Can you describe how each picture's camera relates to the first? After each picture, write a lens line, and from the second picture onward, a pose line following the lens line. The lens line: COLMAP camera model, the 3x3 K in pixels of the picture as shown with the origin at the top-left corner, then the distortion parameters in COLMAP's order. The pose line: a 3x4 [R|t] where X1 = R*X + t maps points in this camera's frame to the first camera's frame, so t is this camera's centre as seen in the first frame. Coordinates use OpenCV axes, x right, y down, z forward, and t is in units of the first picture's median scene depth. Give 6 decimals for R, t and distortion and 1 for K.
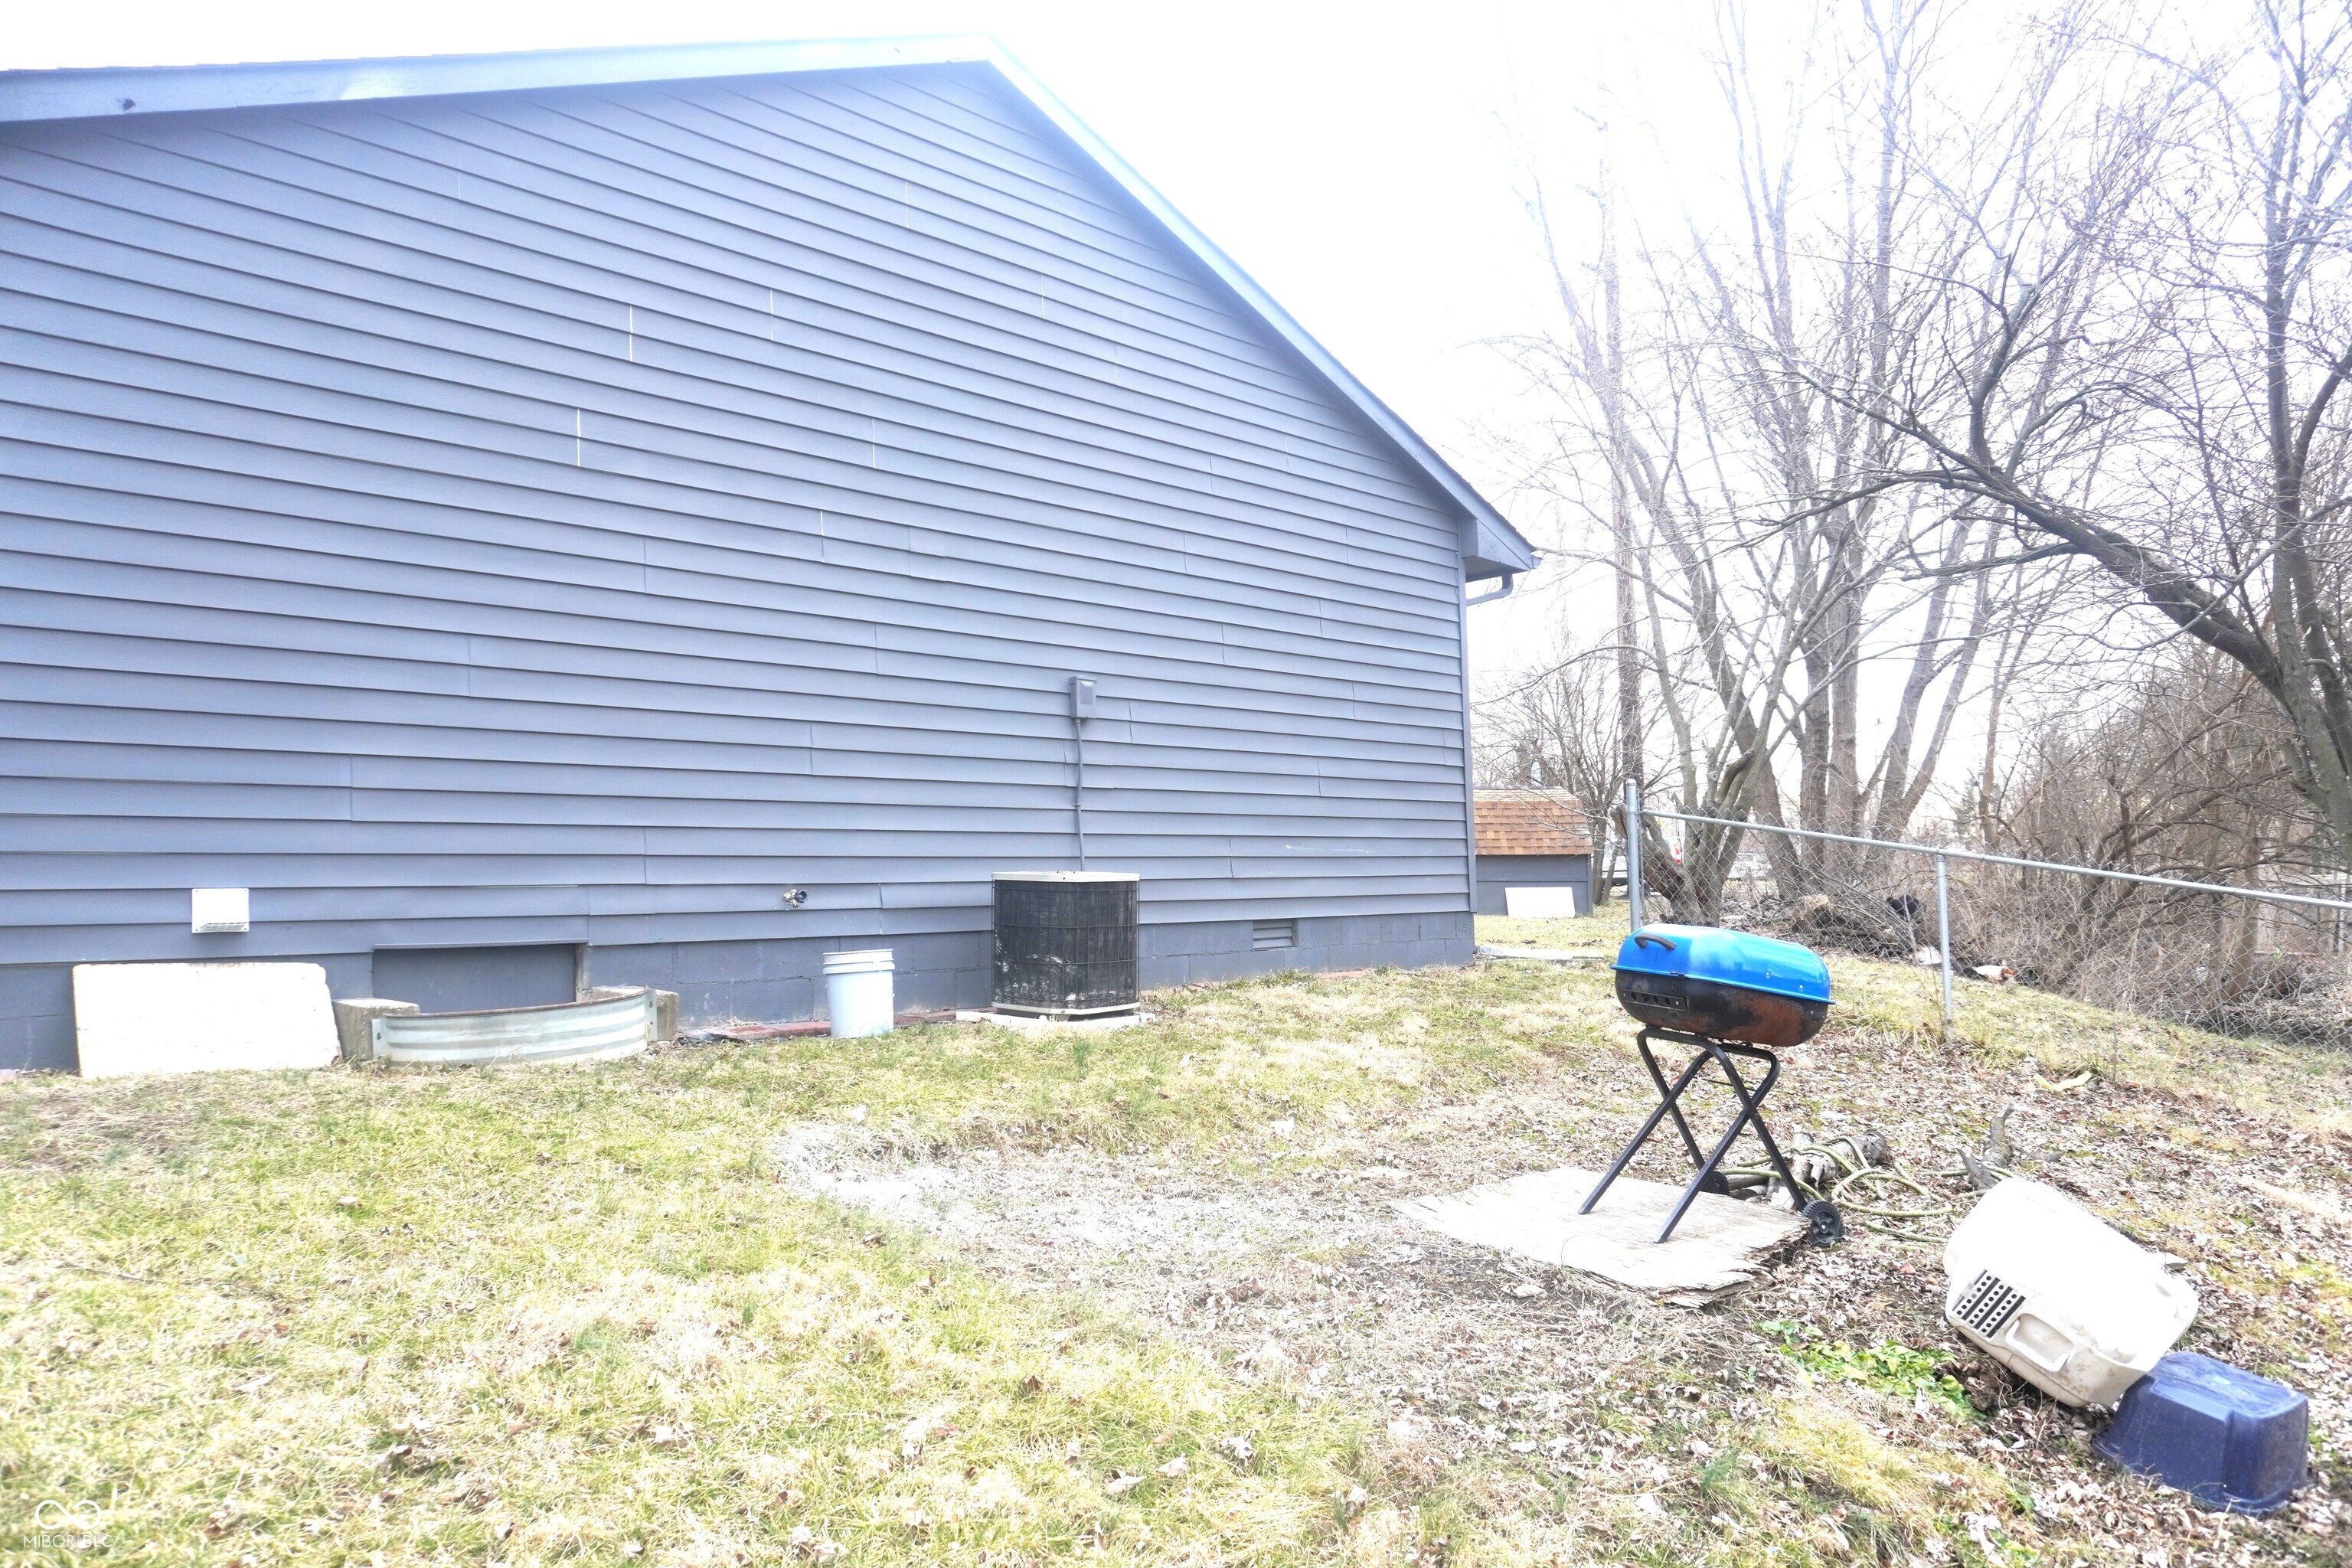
lens RADIAL K [[1541.4, 0, 1179.7], [0, 1541.4, 788.4], [0, 0, 1]] dist [-0.063705, 0.046016]
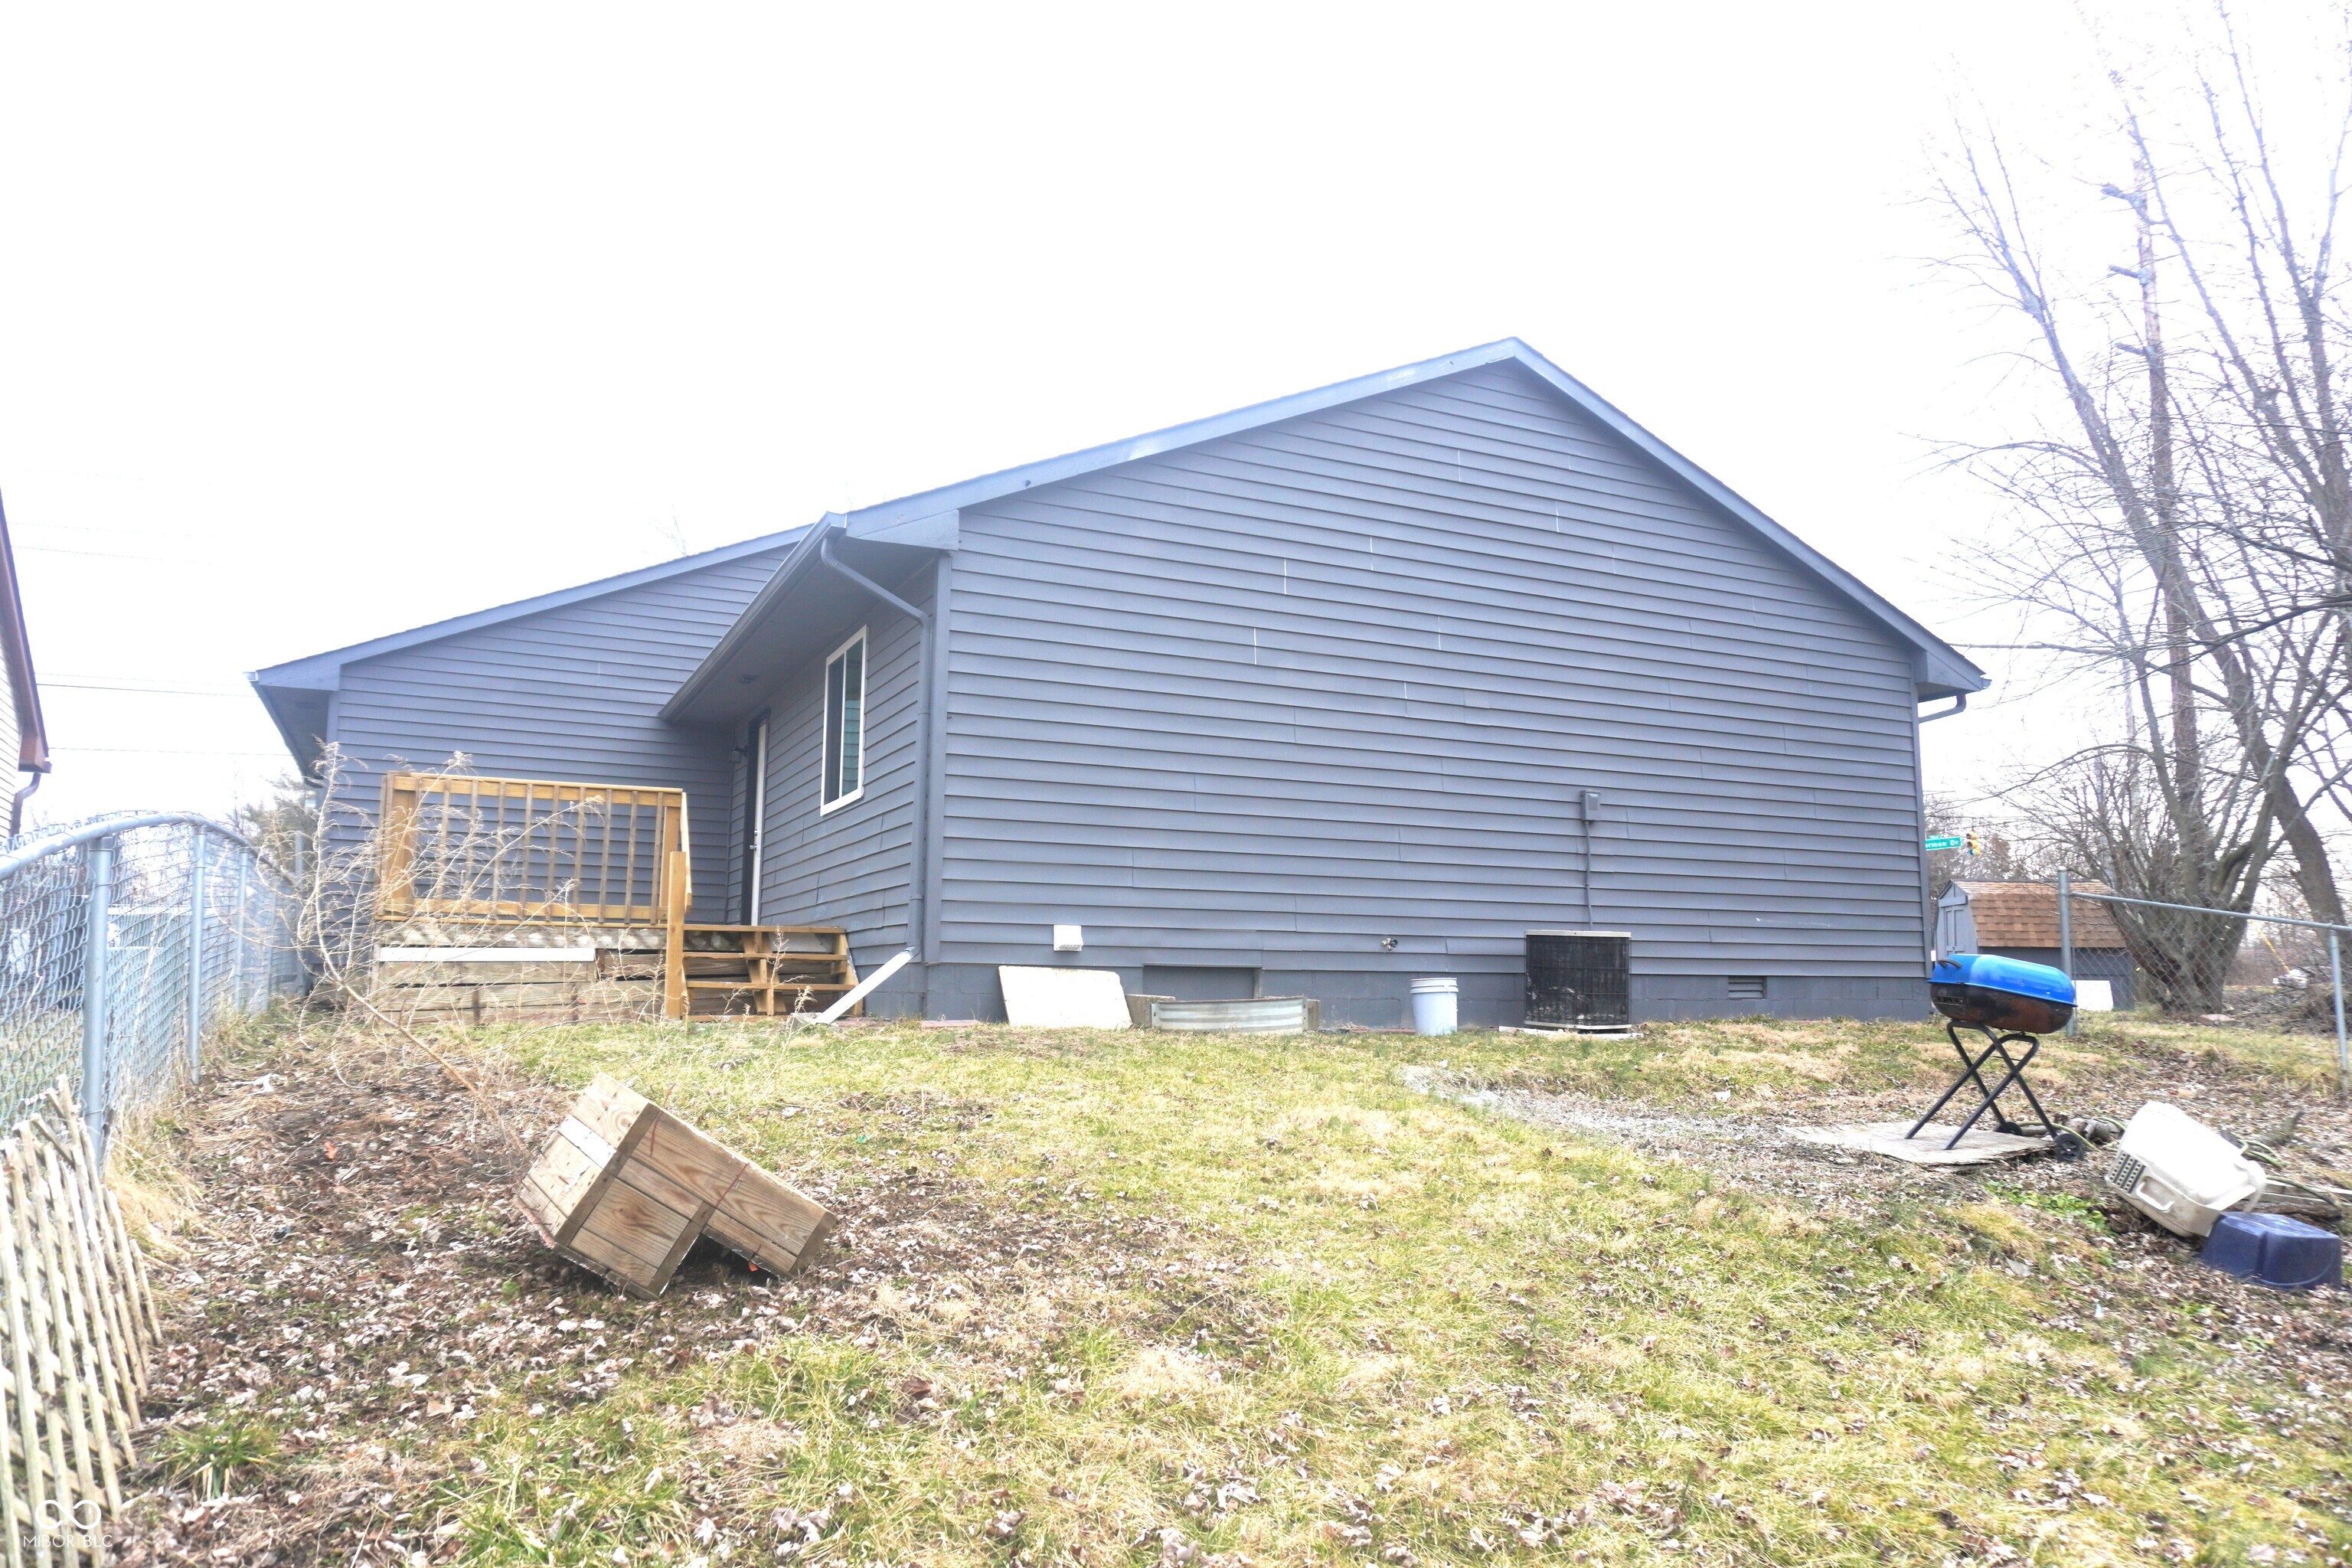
lens RADIAL K [[1541.4, 0, 1179.7], [0, 1541.4, 788.4], [0, 0, 1]] dist [-0.063705, 0.046016]
pose [[0.943182, -0.014227, -0.331970, 0.060077], [-0.006295, 0.998138, -0.060663, 0.014079], [0.332216, 0.059306, 0.941337, -0.530413]]
